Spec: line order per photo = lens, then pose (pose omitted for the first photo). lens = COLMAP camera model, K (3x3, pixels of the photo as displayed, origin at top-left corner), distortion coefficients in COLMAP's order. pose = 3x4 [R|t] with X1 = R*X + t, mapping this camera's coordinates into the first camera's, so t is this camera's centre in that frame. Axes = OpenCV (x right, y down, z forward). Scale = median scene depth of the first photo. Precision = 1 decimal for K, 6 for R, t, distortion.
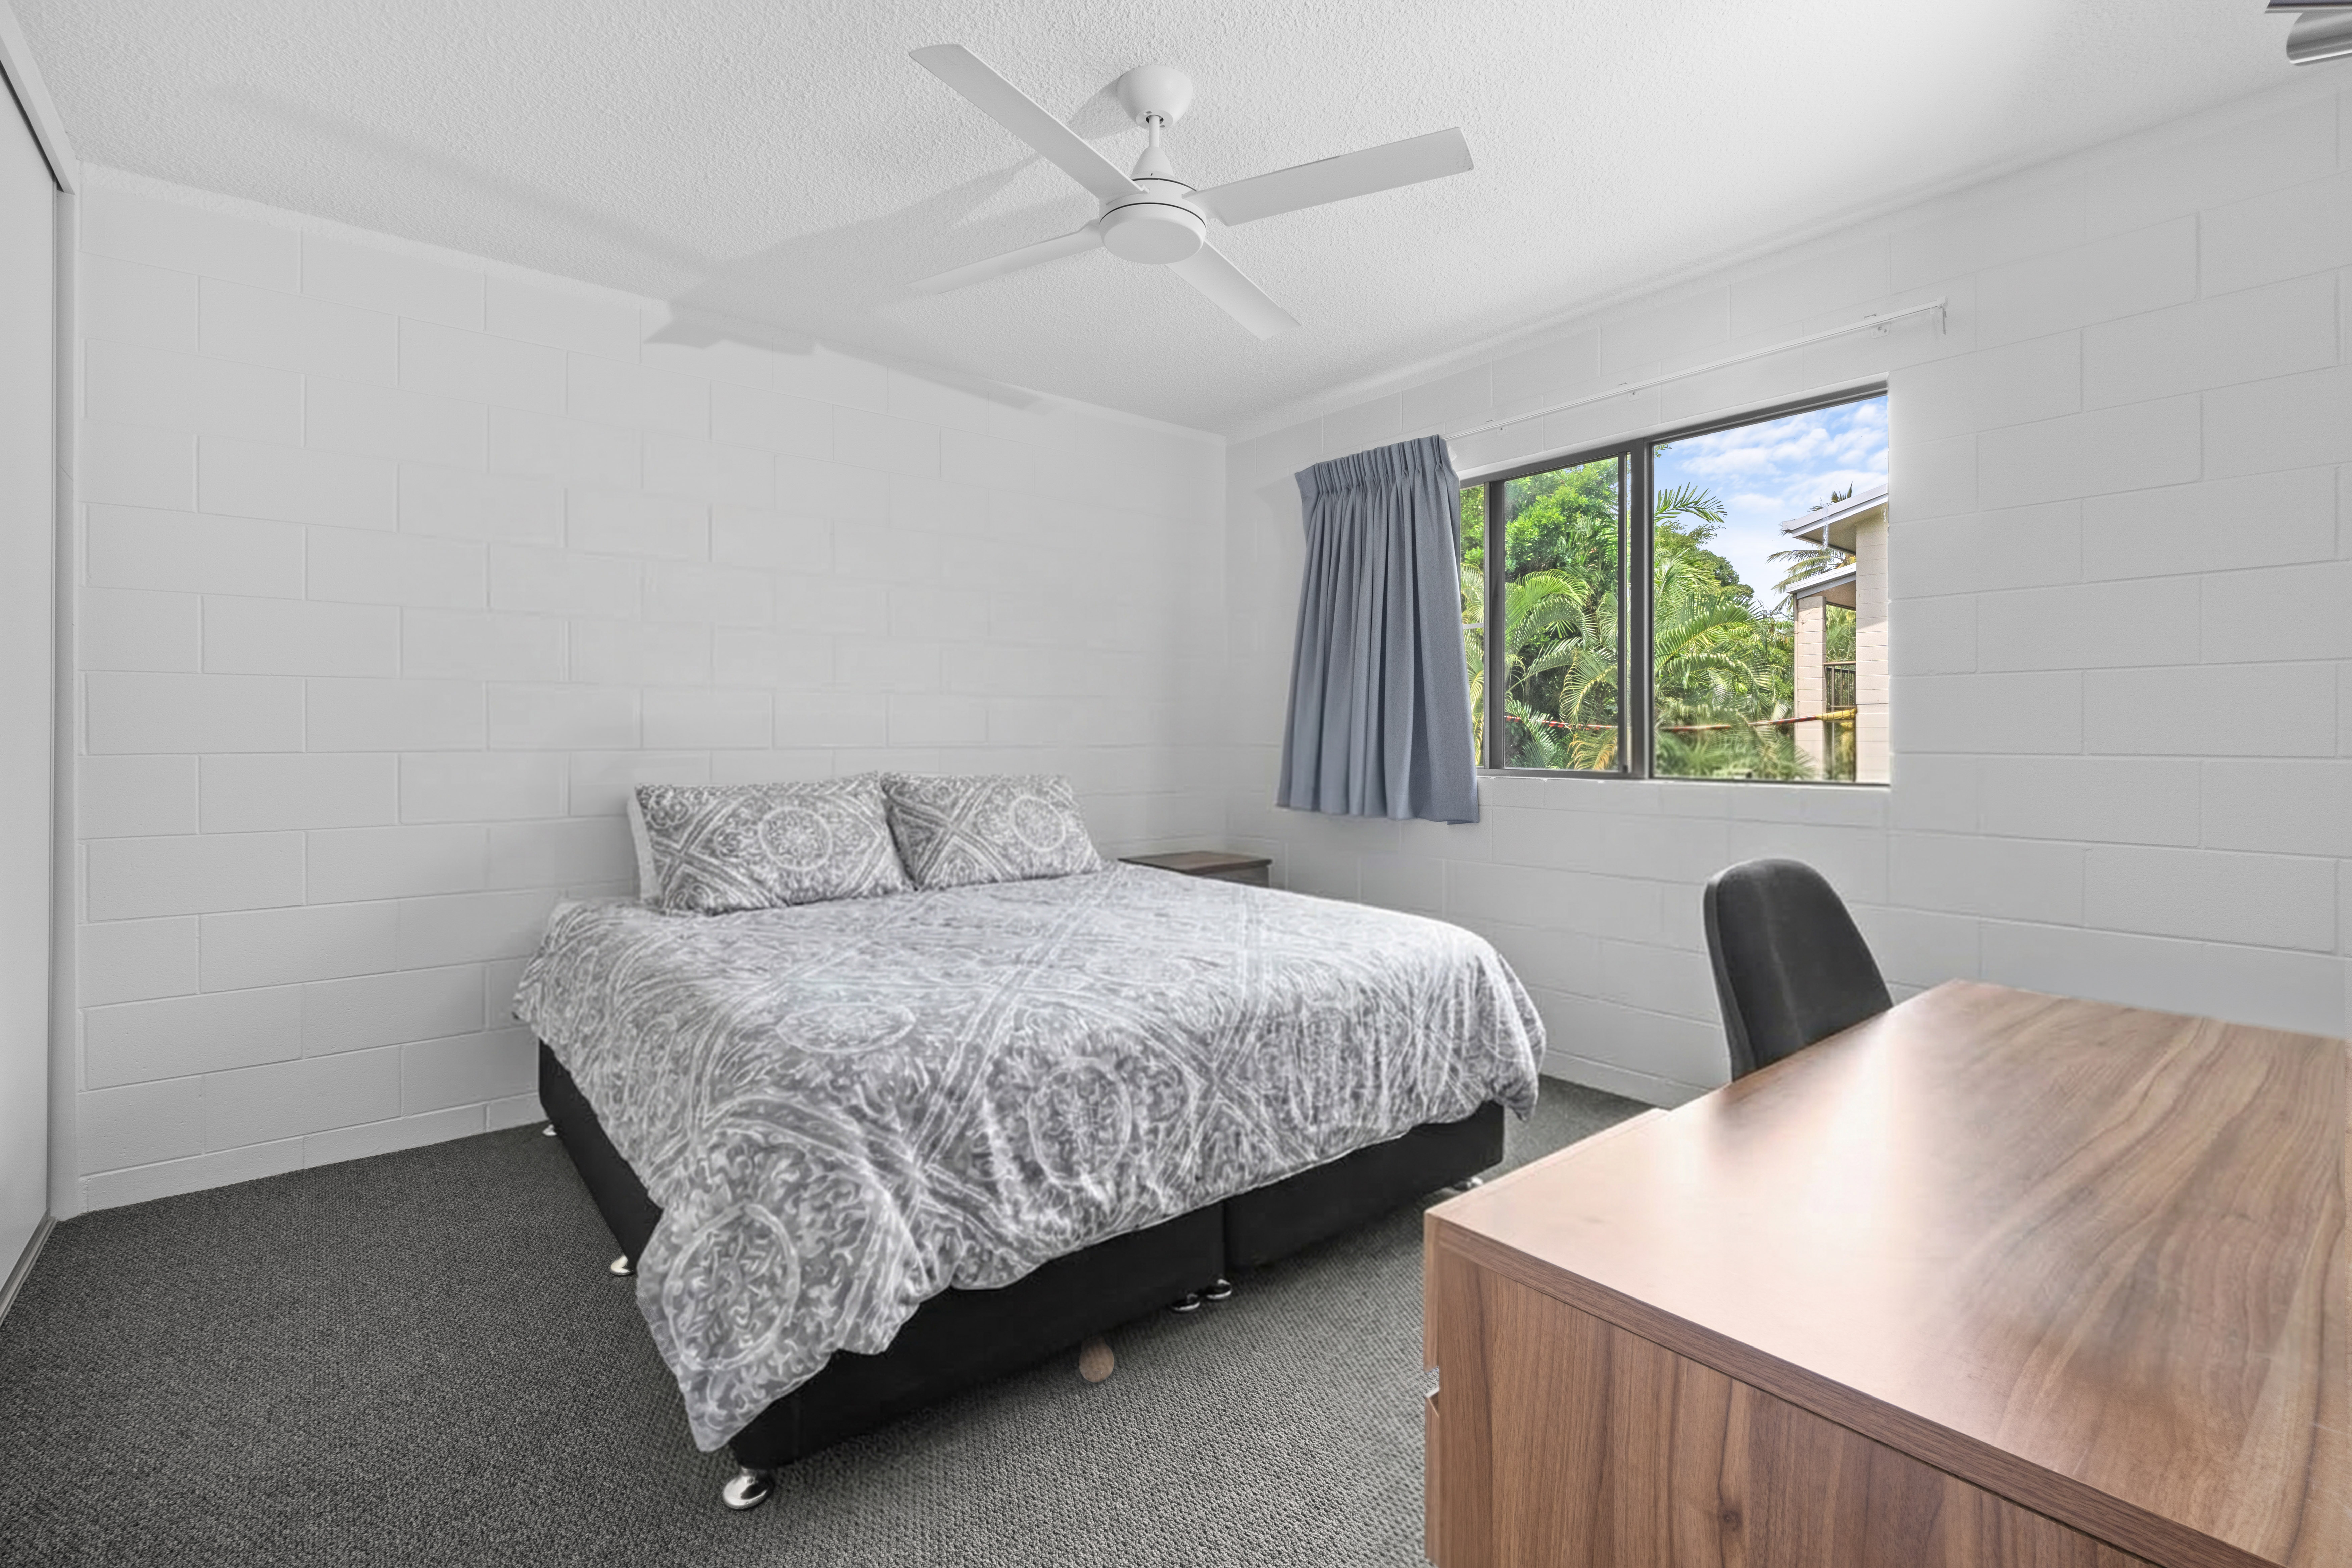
lens RADIAL K [[1044.2, 0, 1176.0], [0, 1044.2, 784.0], [0, 0, 1]] dist [-0.000358, -0.000077]
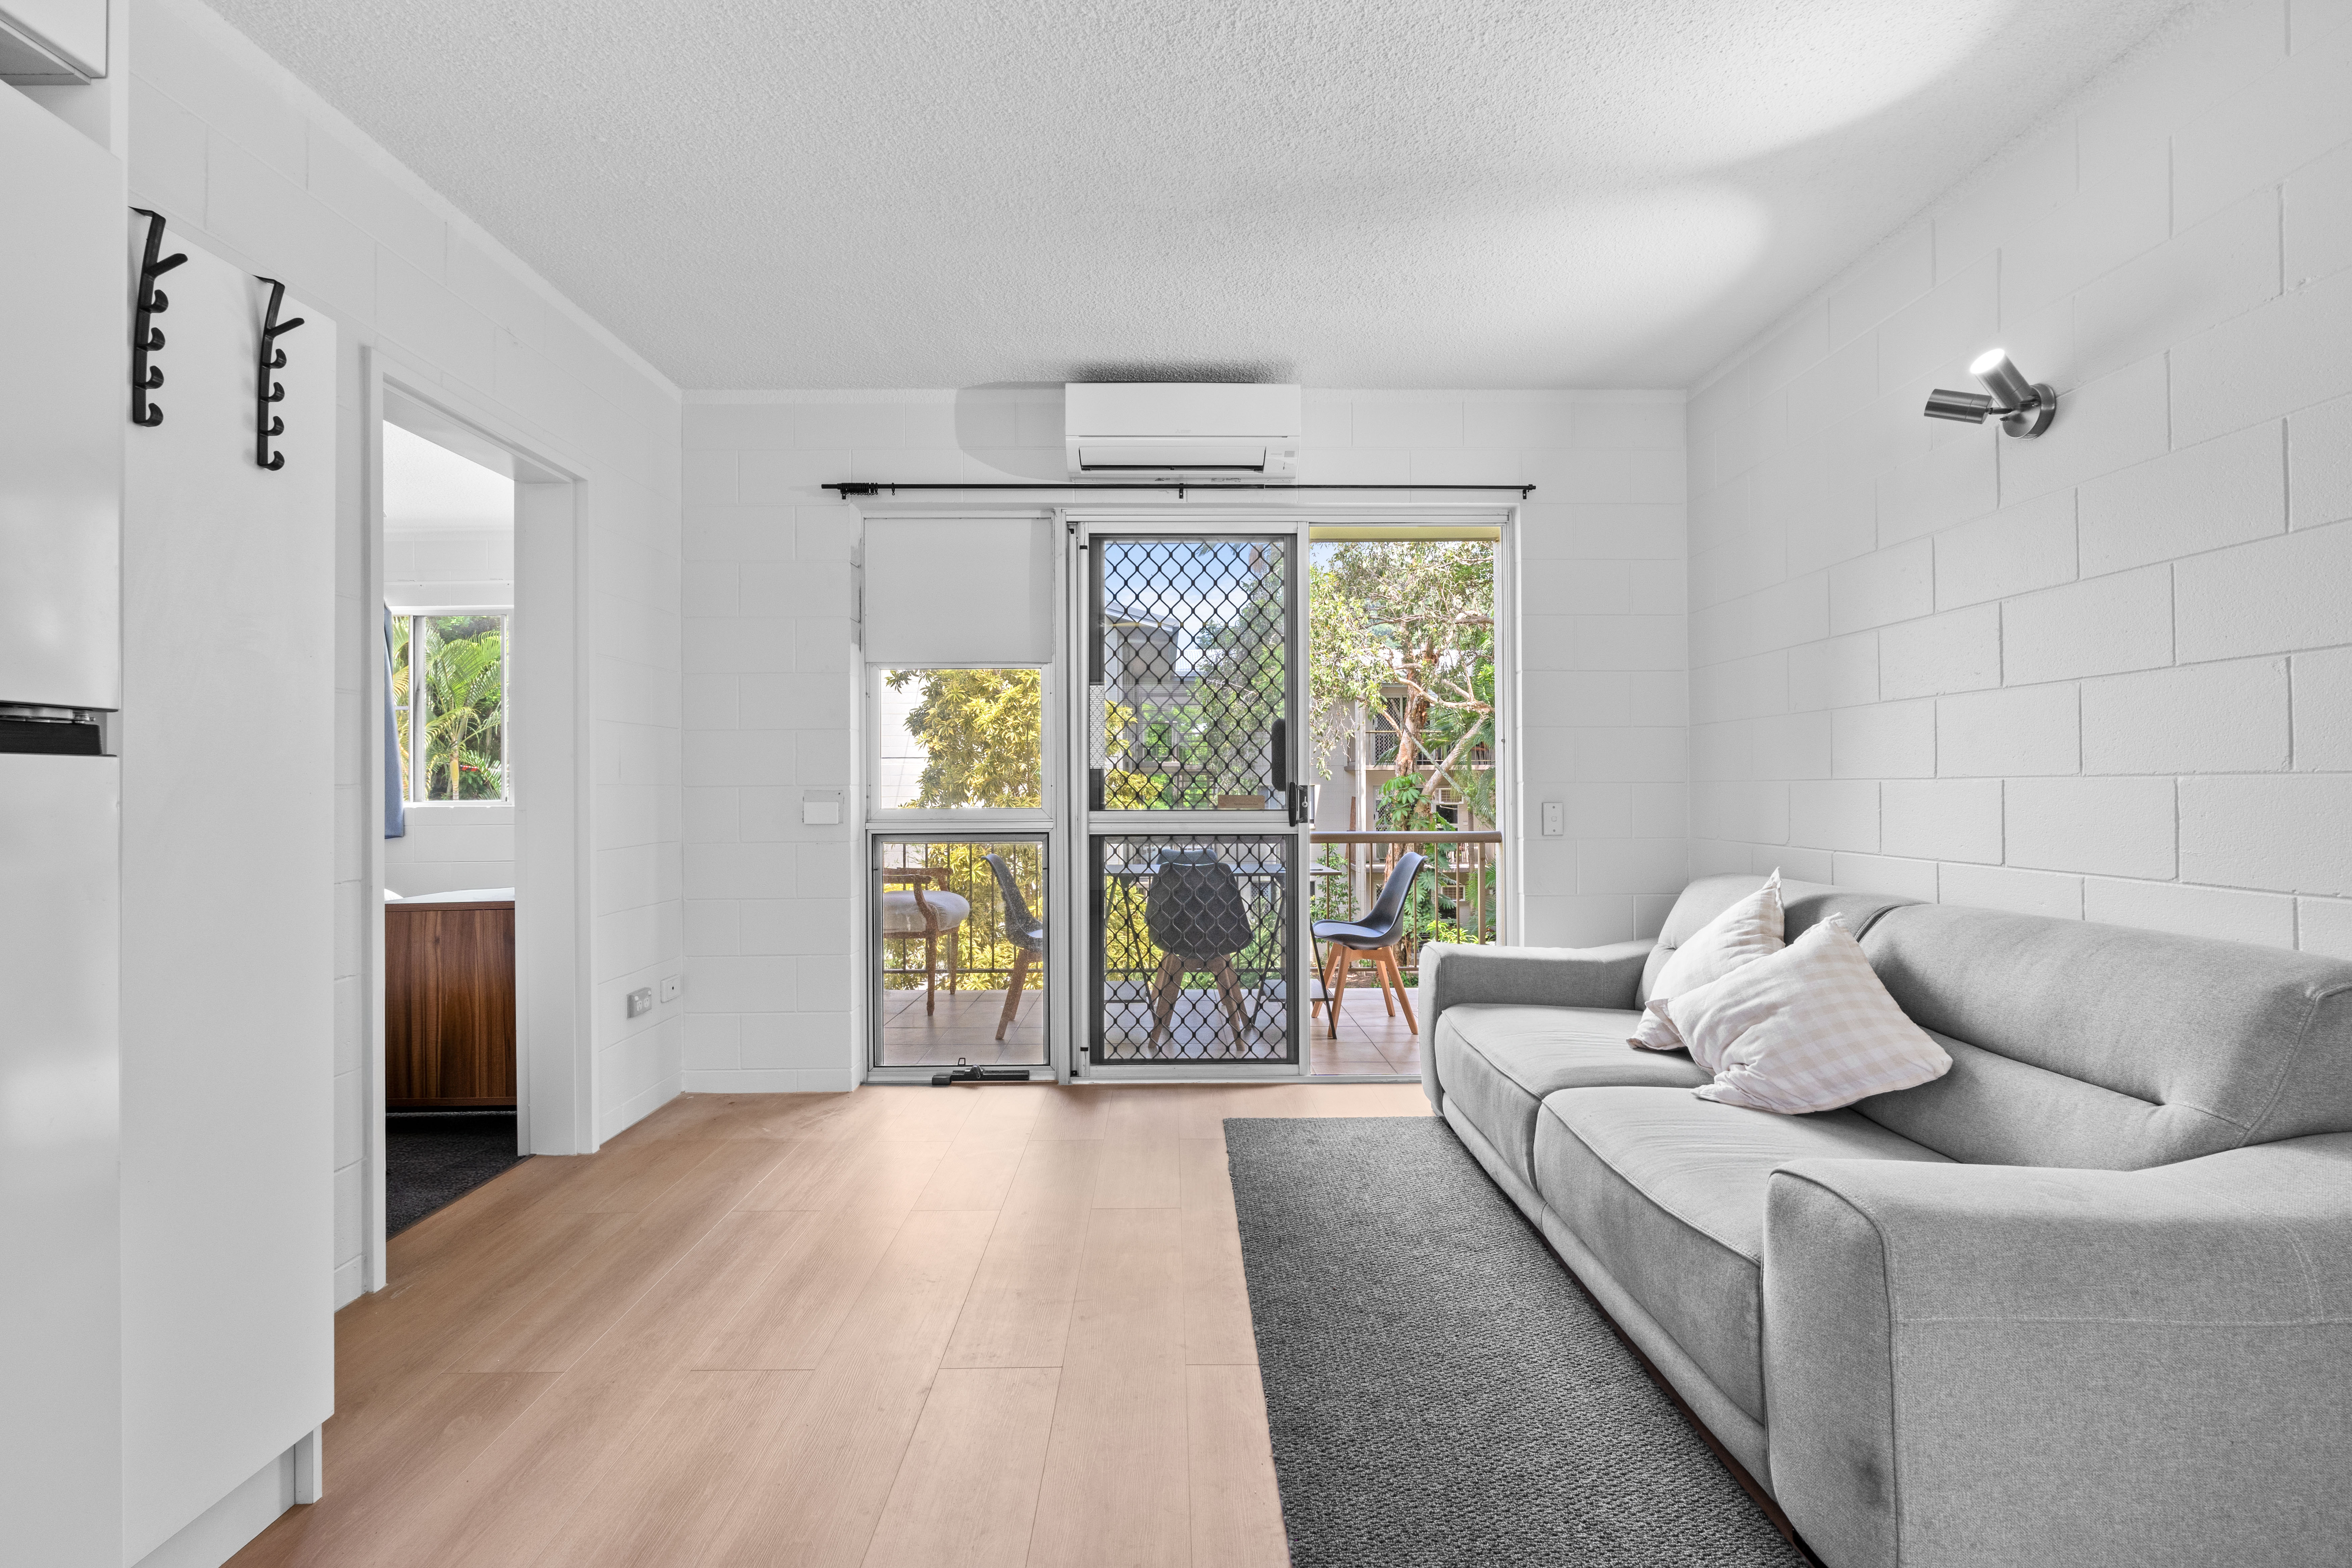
lens RADIAL K [[1044.2, 0, 1176.0], [0, 1044.2, 784.0], [0, 0, 1]] dist [-0.000358, -0.000077]
pose [[0.627534, 0.008534, 0.778542, -0.243839], [0.027492, 0.999074, -0.033111, 0.042644], [-0.778104, 0.042182, 0.626718, -1.038685]]
